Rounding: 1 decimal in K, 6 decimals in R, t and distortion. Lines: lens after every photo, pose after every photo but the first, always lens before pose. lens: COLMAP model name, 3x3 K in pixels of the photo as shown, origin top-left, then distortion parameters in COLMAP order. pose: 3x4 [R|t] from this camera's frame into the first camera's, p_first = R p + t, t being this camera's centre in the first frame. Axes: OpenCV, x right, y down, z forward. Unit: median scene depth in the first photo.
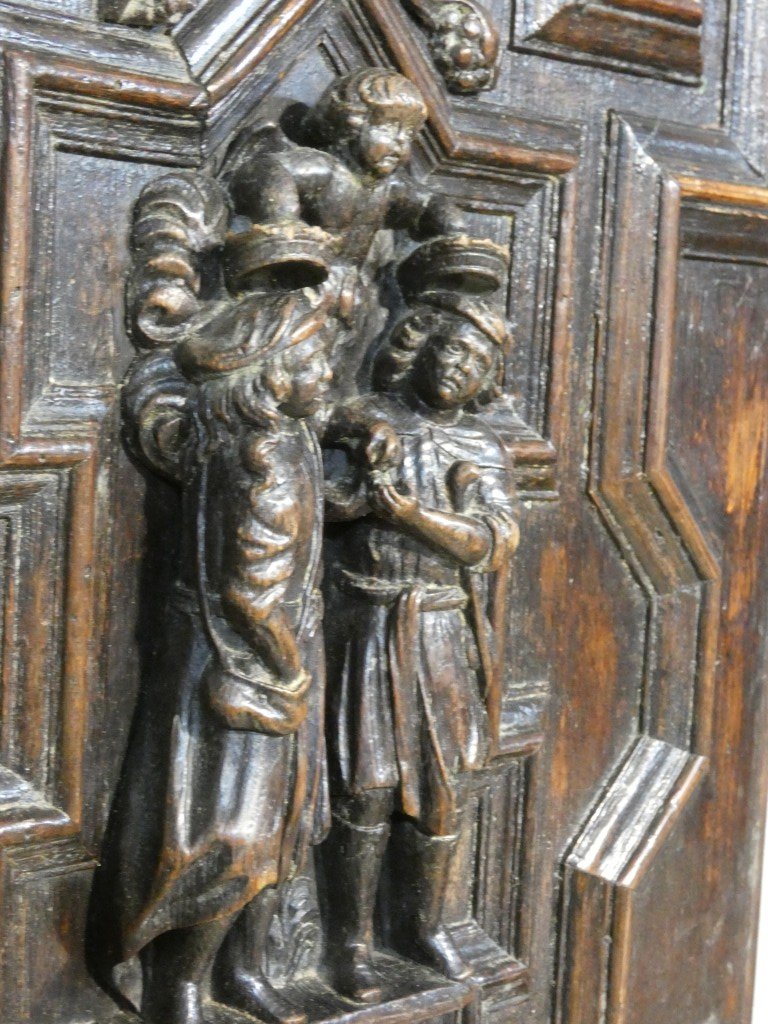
lens RADIAL K [[1807.4, 0, 384.0], [0, 1807.4, 512.0], [0, 0, 1]] dist [0.277362, -2.545889]
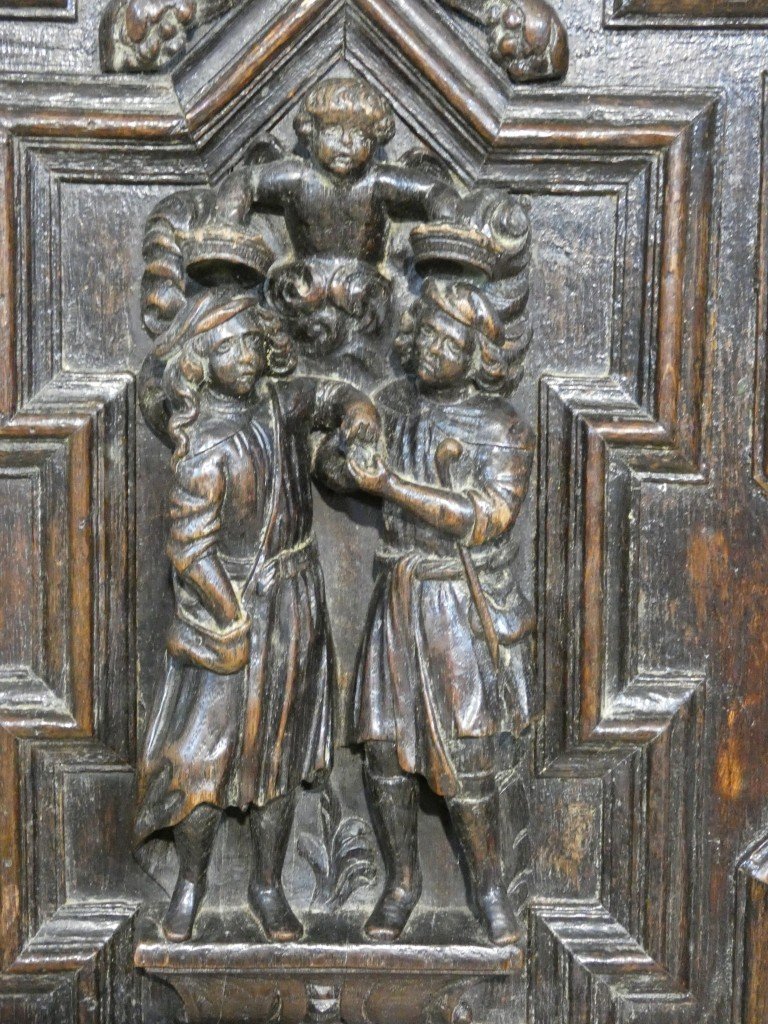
lens RADIAL K [[1807.4, 0, 384.0], [0, 1807.4, 512.0], [0, 0, 1]] dist [0.277362, -2.545889]
pose [[0.740047, 0.031327, -0.671825, 0.737092], [-0.034344, 0.999372, 0.008769, 0.006717], [0.671678, 0.016584, 0.740658, 0.205511]]
